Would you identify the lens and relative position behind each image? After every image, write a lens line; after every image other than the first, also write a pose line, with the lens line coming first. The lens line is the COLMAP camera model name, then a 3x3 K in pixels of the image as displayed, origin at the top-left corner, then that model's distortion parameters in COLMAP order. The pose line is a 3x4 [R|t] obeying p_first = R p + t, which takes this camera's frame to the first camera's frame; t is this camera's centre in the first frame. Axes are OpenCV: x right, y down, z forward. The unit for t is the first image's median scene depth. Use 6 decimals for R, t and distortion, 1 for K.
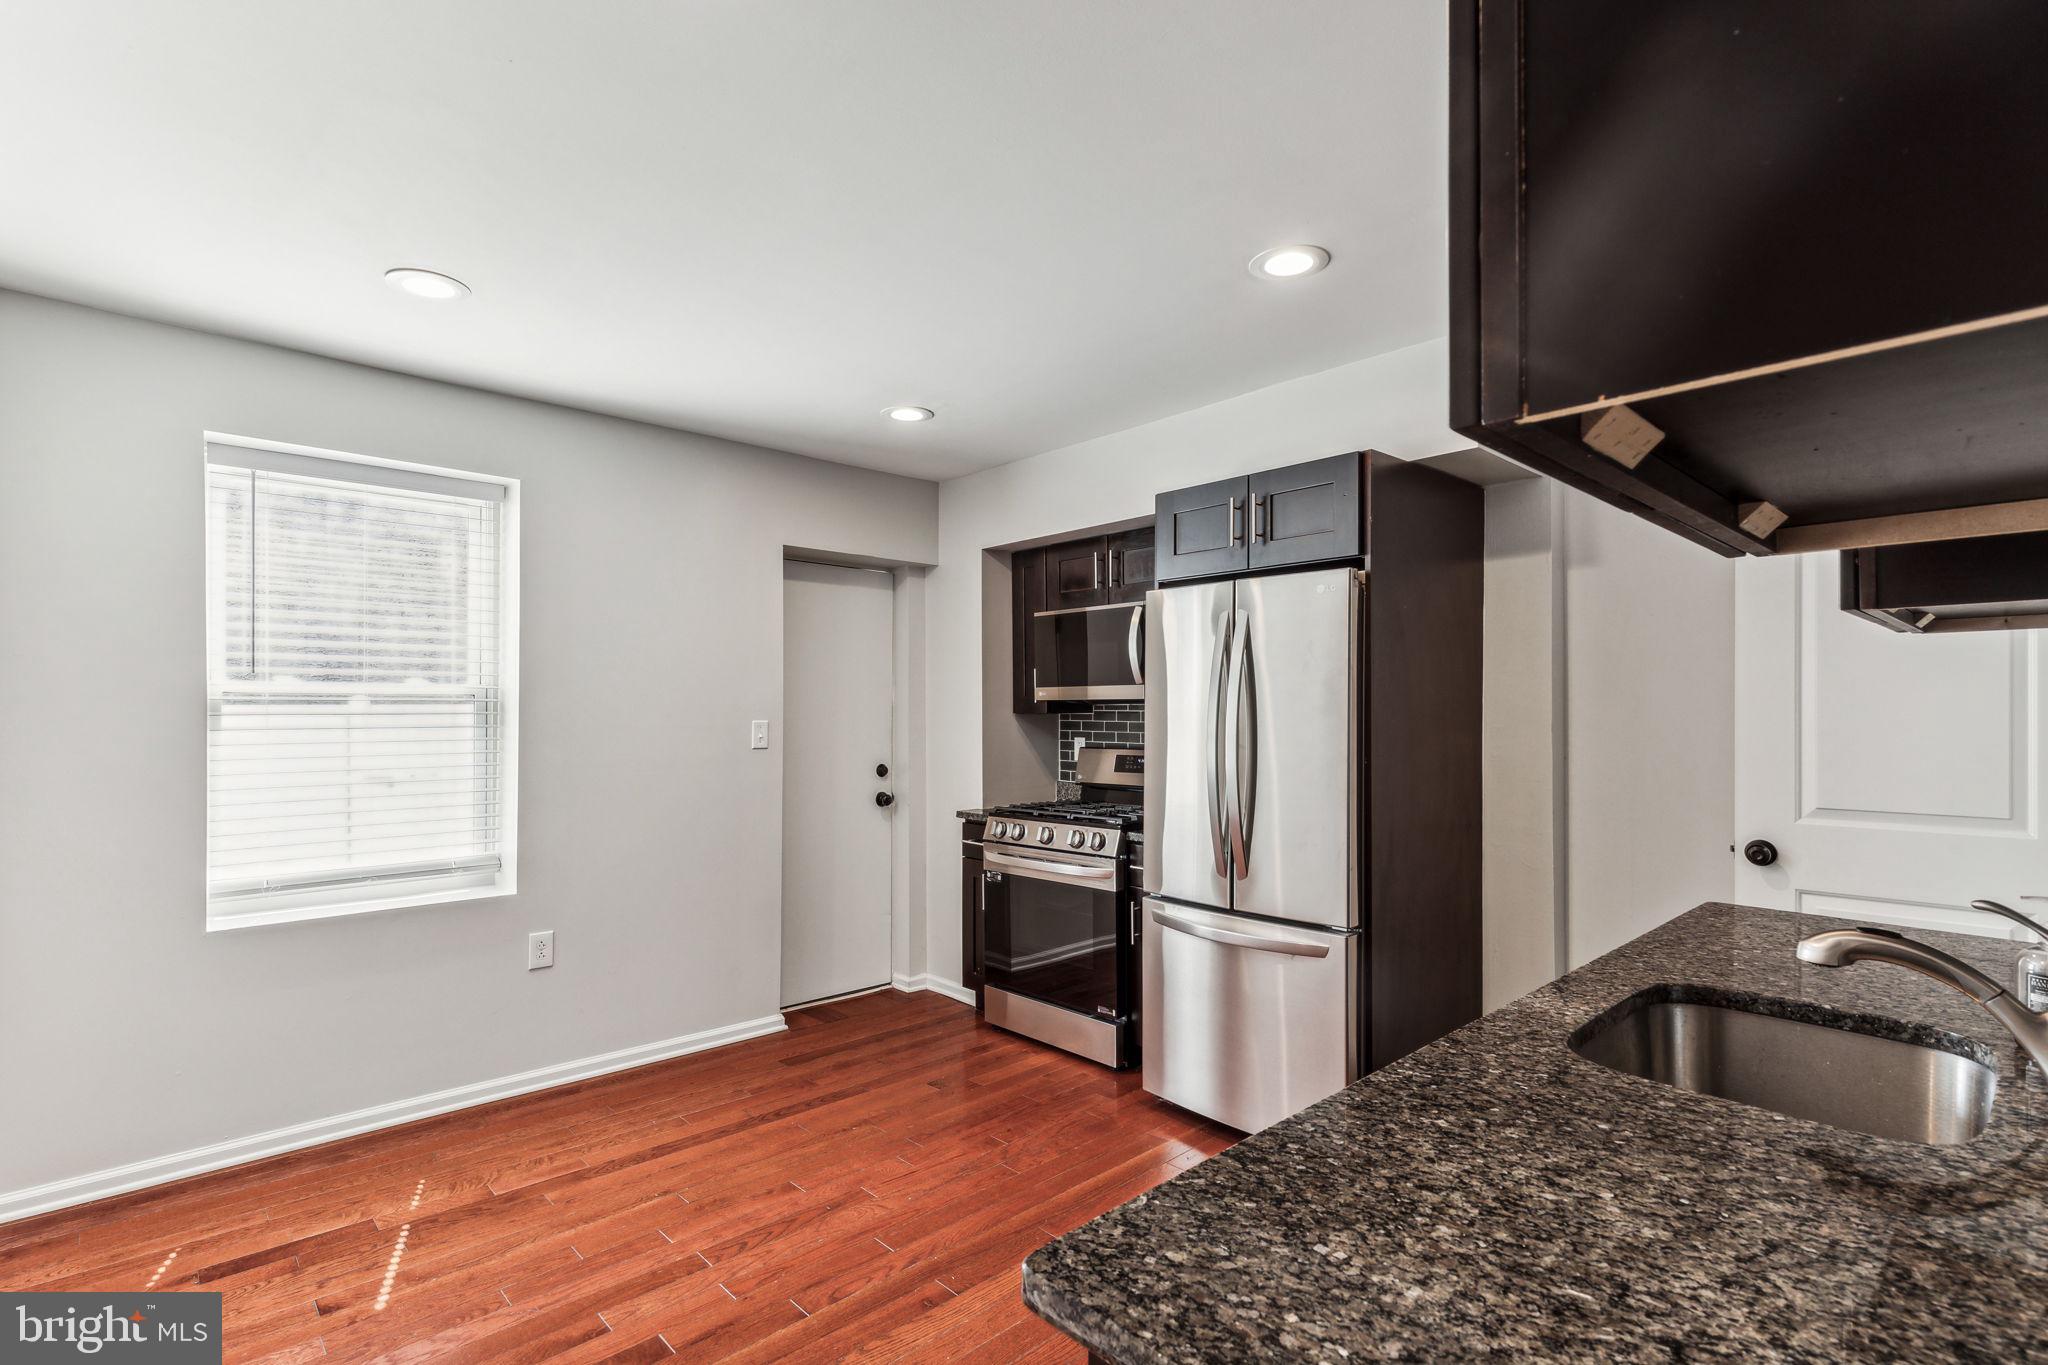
lens RADIAL K [[947.5, 0, 1019.0], [0, 947.5, 700.2], [0, 0, 1]] dist [0.009004, -0.003283]
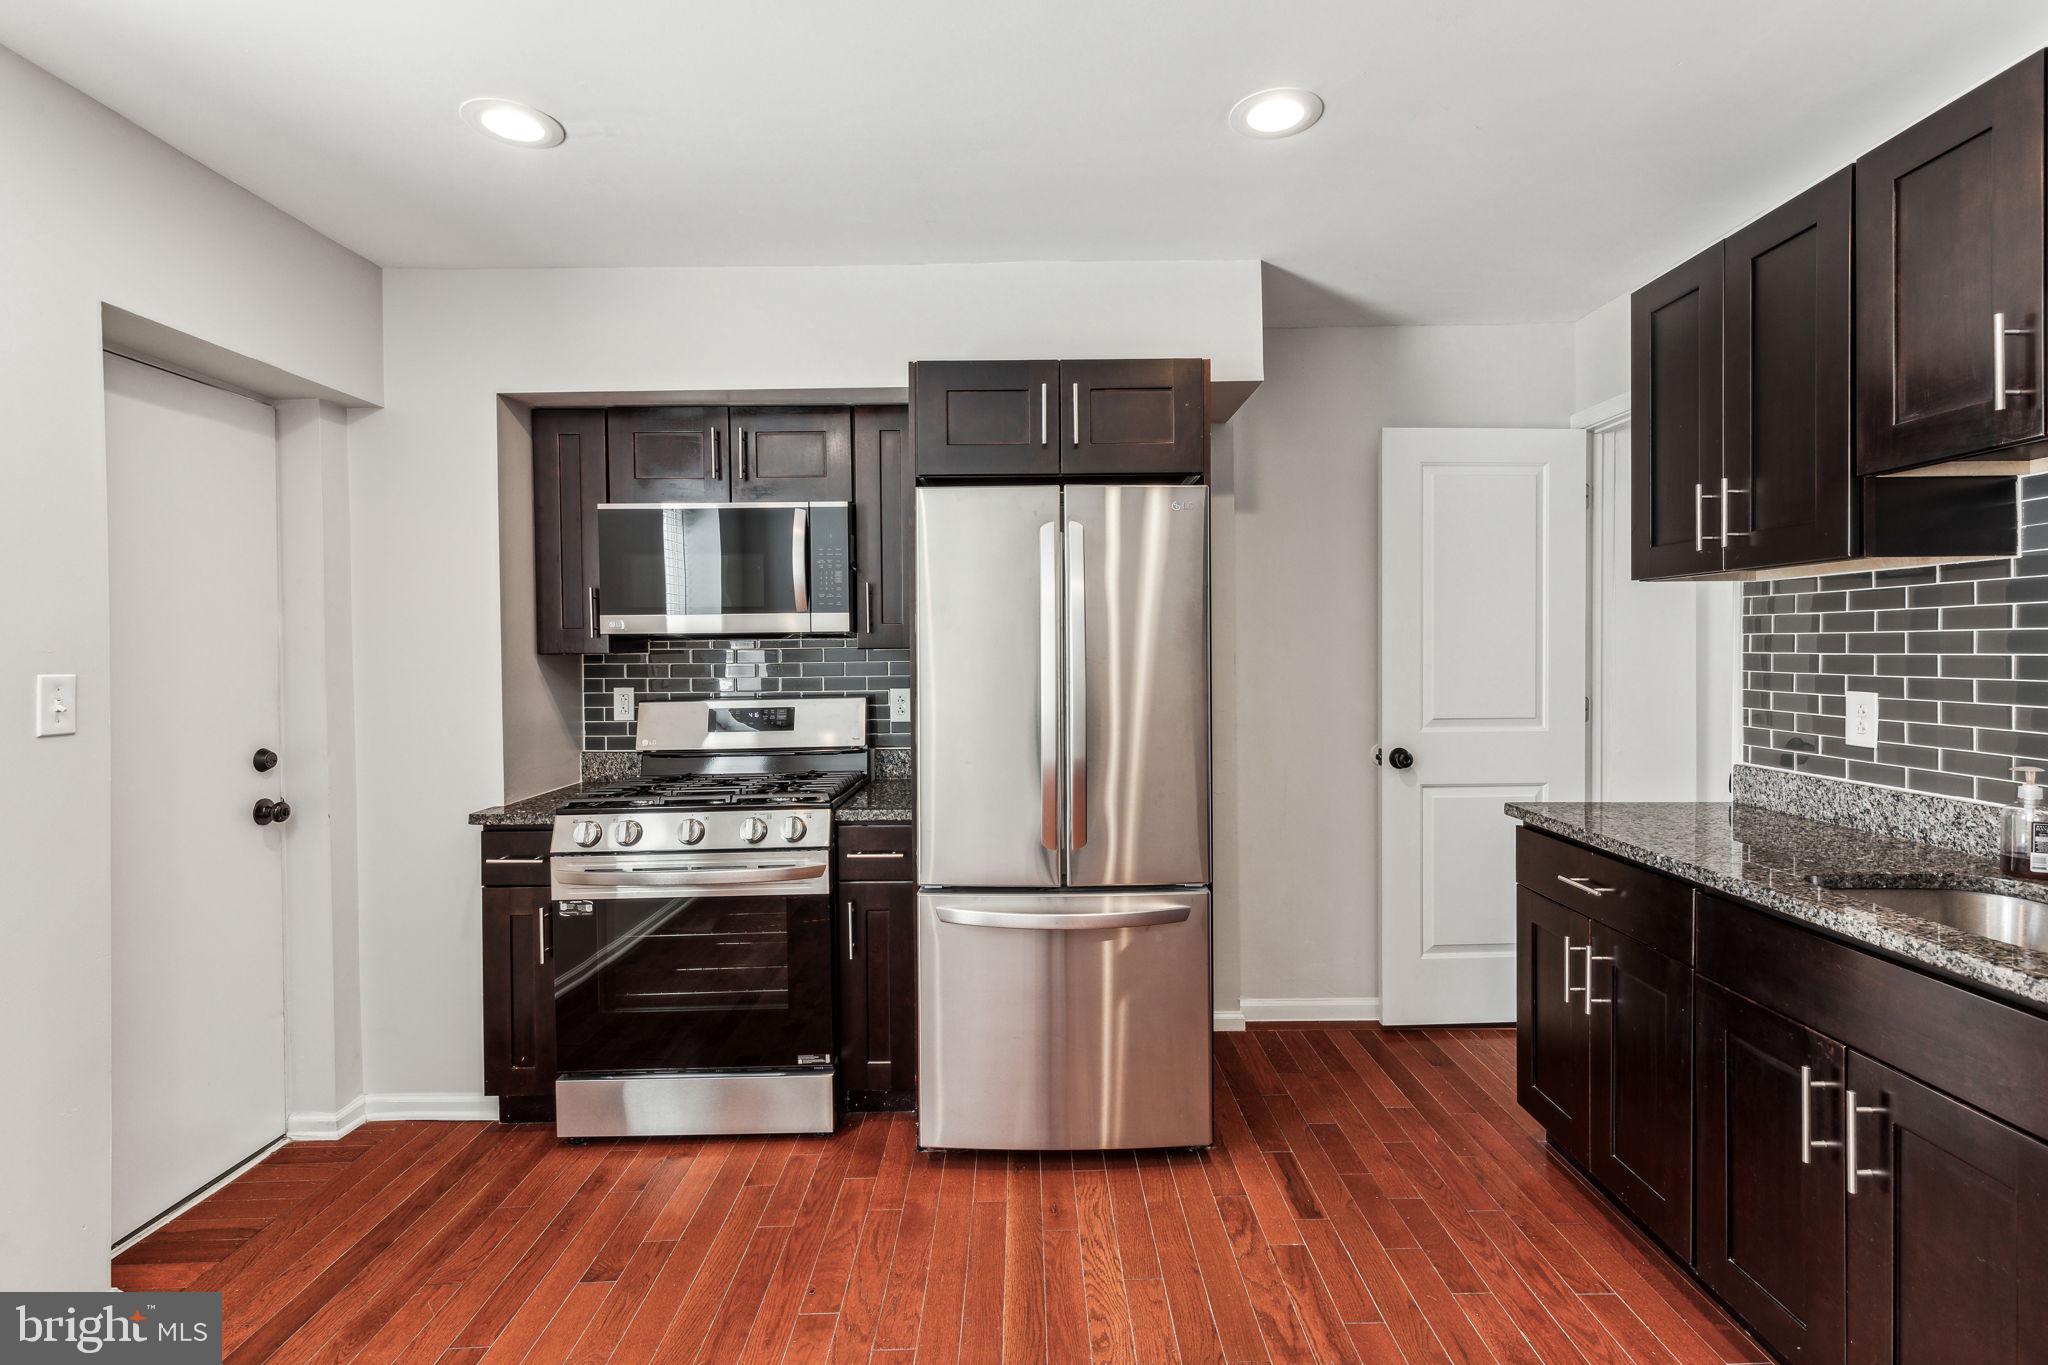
lens RADIAL K [[947.5, 0, 1024.5], [0, 947.5, 659.1], [0, 0, 1]] dist [0.009004, -0.003283]
pose [[0.678036, -0.014167, 0.734892, -0.339691], [0.000350, 0.999820, 0.018951, 0.006962], [-0.735028, -0.012592, 0.677919, 0.403386]]
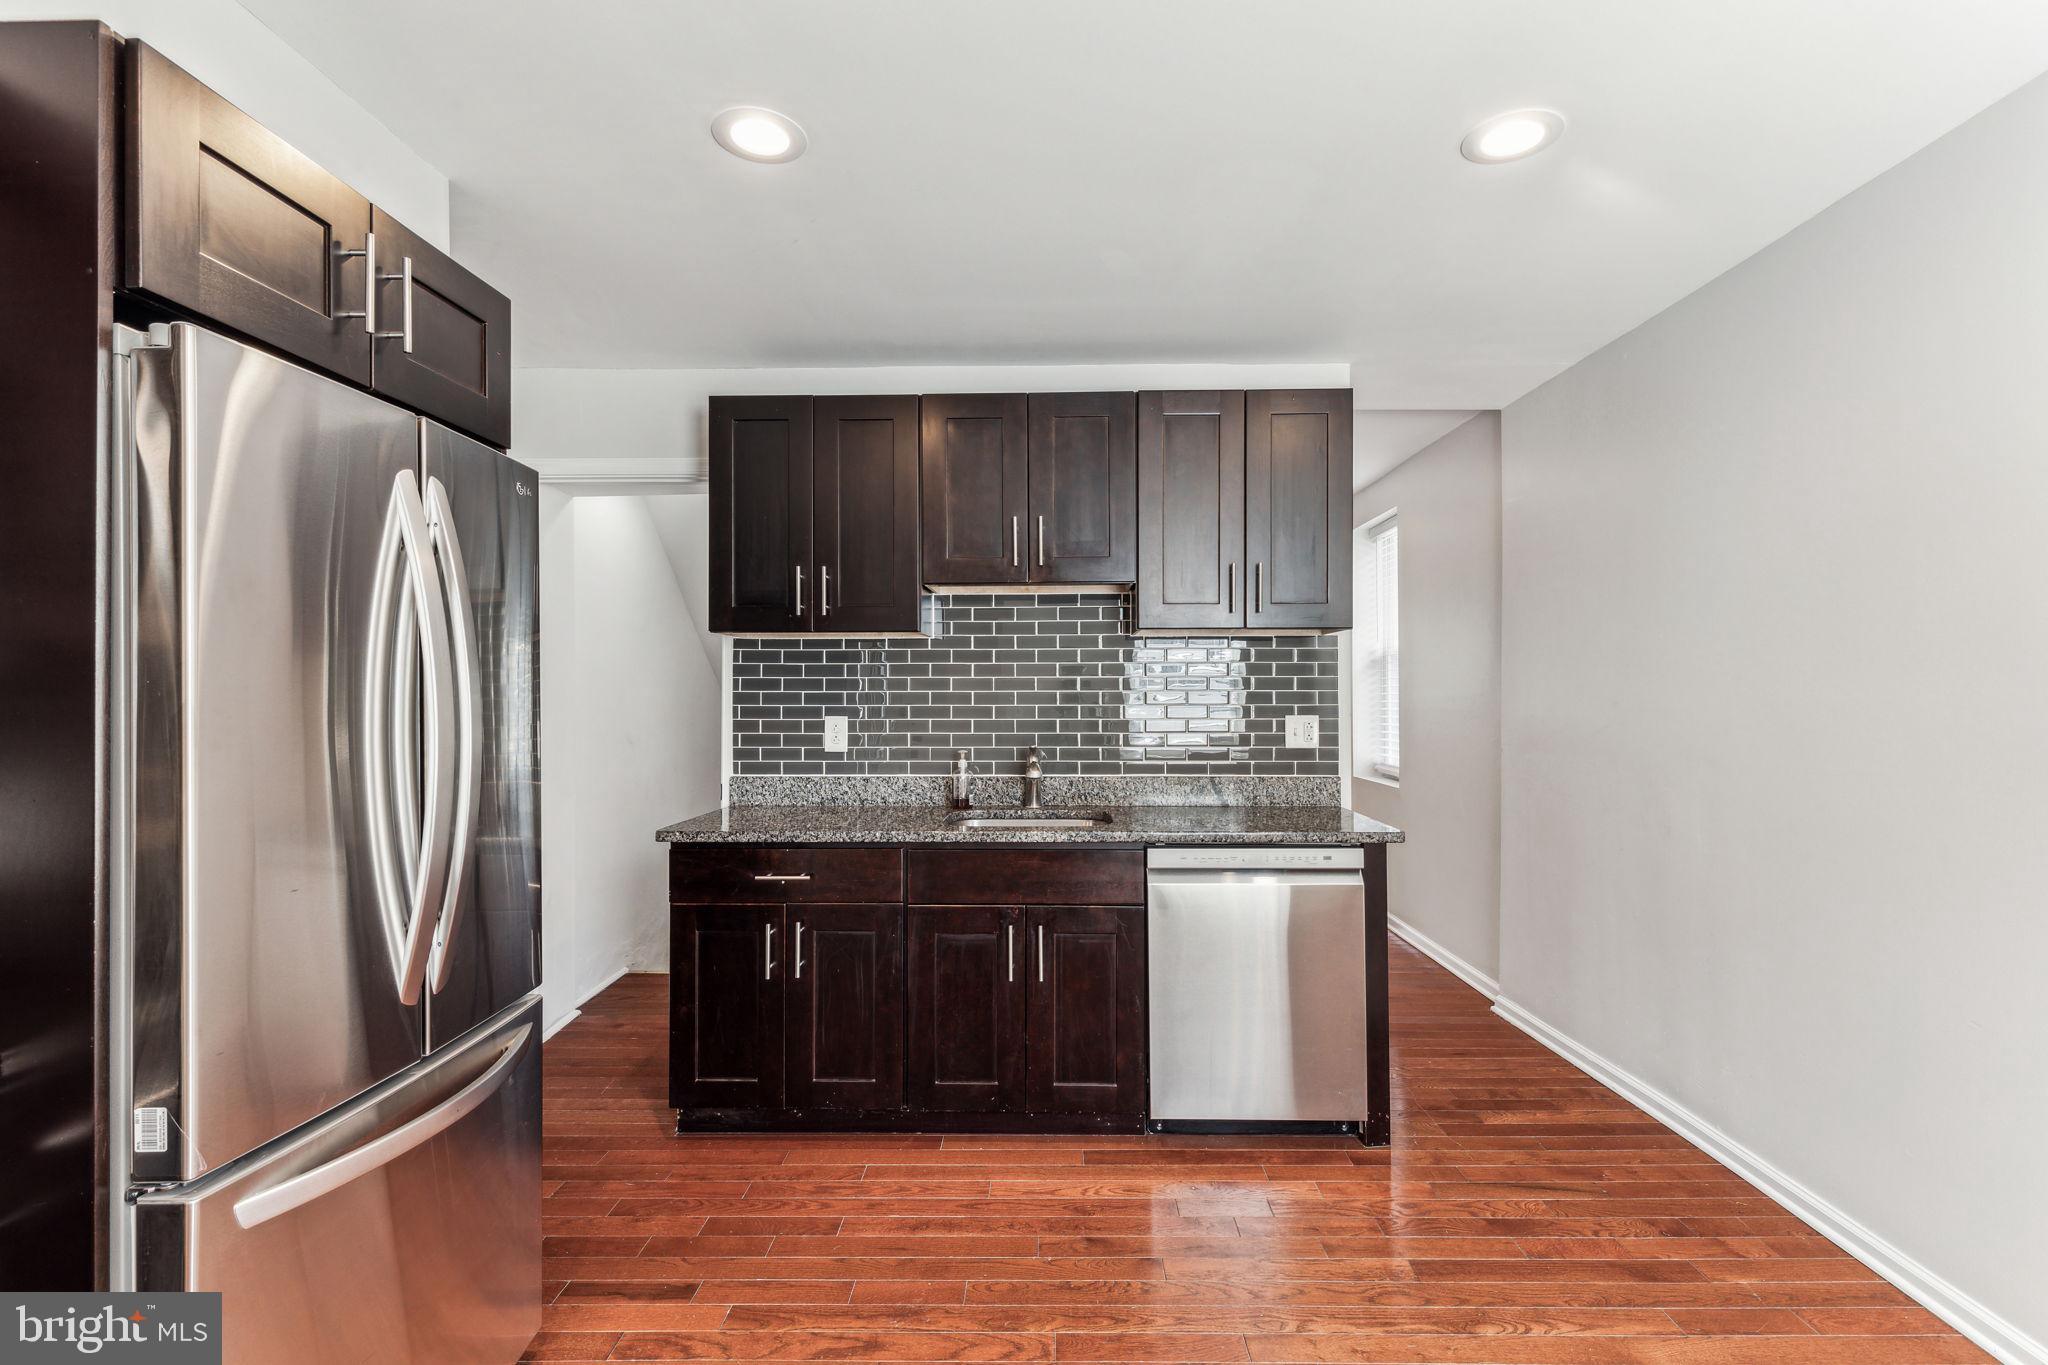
lens RADIAL K [[947.5, 0, 1037.8], [0, 947.5, 685.9], [0, 0, 1]] dist [0.009004, -0.003283]
pose [[-0.726642, 0.003017, 0.687010, -0.314064], [-0.005505, 0.999933, -0.010214, 0.018423], [-0.686994, -0.011204, -0.726576, 0.975906]]
